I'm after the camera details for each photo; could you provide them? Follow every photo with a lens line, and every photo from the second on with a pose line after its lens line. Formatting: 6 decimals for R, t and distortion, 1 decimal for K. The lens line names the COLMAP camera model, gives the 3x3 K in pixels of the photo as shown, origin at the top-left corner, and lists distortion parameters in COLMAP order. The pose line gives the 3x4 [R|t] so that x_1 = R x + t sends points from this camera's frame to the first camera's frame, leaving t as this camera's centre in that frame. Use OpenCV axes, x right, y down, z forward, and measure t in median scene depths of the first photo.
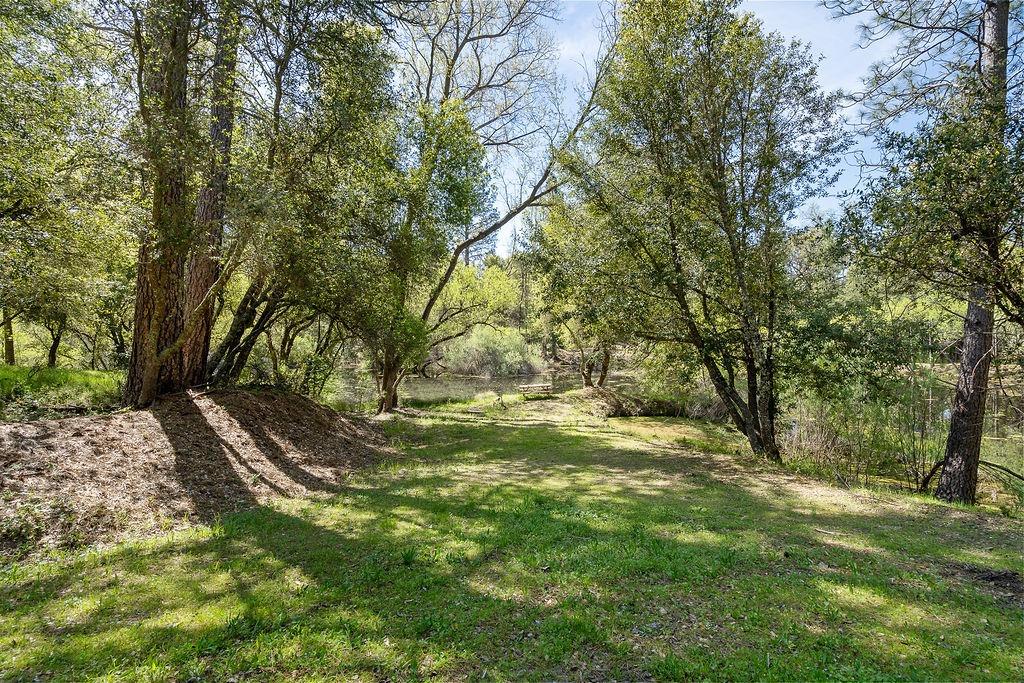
lens RADIAL K [[464.9, 0, 512.4], [0, 464.9, 340.5], [0, 0, 1]] dist [0.000917, 0.000066]
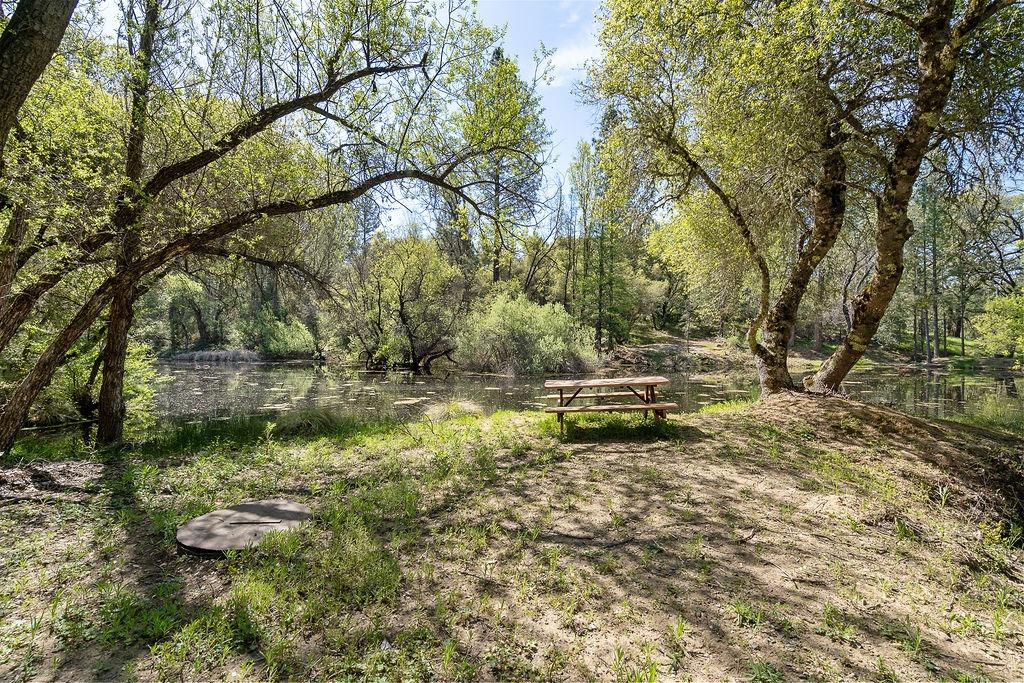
lens RADIAL K [[464.9, 0, 512.4], [0, 464.9, 342.5], [0, 0, 1]] dist [0.000917, 0.000066]
pose [[0.994672, 0.015422, -0.101933, 0.012405], [-0.016424, 0.999825, -0.008998, 0.039959], [0.101776, 0.010624, 0.994751, 0.375239]]
